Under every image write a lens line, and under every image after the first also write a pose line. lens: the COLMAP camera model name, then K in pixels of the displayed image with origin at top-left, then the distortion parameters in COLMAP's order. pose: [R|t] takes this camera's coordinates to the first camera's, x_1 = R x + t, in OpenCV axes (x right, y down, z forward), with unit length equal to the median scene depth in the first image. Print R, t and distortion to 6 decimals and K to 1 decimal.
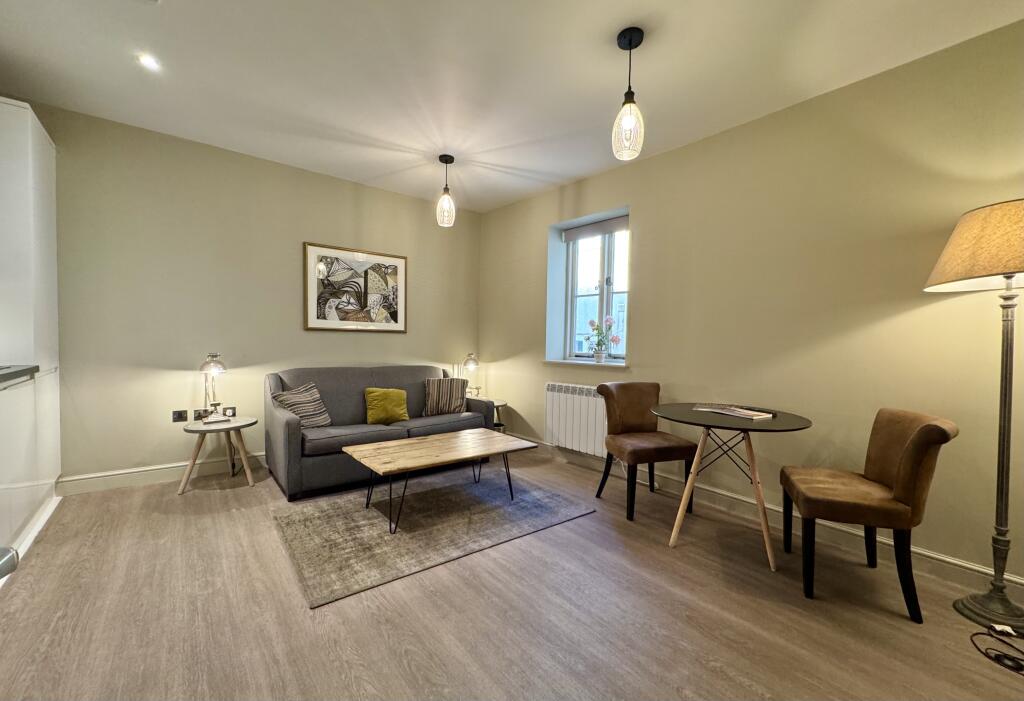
lens RADIAL K [[446.9, 0, 507.6], [0, 446.9, 351.2], [0, 0, 1]] dist [-0.020915, 0.000051]
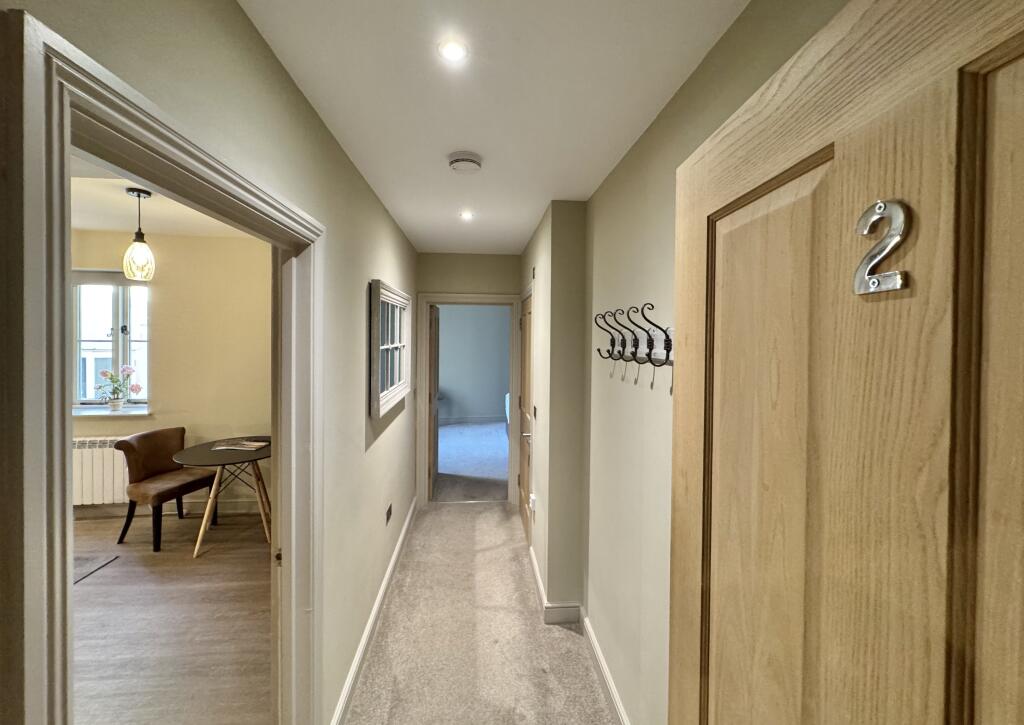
lens RADIAL K [[386.1, 0, 508.8], [0, 386.1, 343.9], [0, 0, 1]] dist [-0.009951, 0.000613]
pose [[0.536841, -0.025449, 0.843300, -0.064127], [0.036106, 0.999322, 0.007172, -0.134042], [-0.842910, 0.026598, 0.537396, -0.327247]]
